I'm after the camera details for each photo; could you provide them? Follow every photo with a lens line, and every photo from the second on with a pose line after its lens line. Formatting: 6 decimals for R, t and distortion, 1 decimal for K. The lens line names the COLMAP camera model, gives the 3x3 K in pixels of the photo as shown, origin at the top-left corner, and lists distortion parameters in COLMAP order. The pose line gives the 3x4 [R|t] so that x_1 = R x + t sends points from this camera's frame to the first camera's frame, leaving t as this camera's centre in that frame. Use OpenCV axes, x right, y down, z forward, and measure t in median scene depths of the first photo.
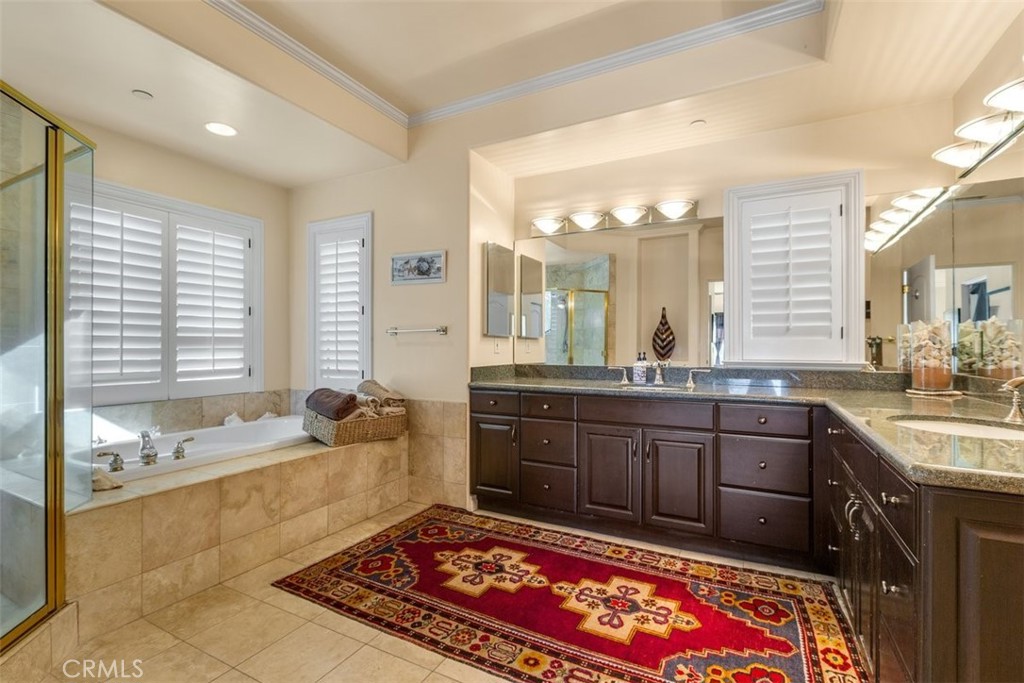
lens RADIAL K [[463.4, 0, 513.4], [0, 463.4, 344.2], [0, 0, 1]] dist [-0.003126, -0.000238]
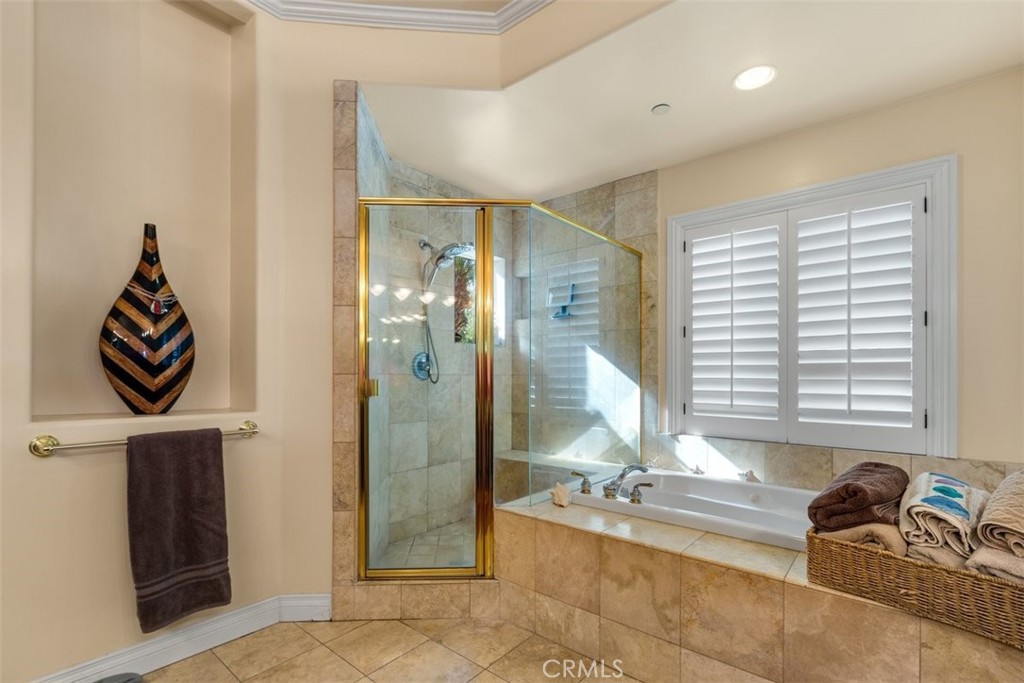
lens RADIAL K [[460.2, 0, 512.3], [0, 460.2, 373.4], [0, 0, 1]] dist [0.000131, -0.000301]
pose [[-0.207007, -0.005317, -0.978325, 0.154606], [-0.001719, 0.999986, -0.005071, 0.004352], [0.978338, 0.000632, -0.207013, 0.774939]]
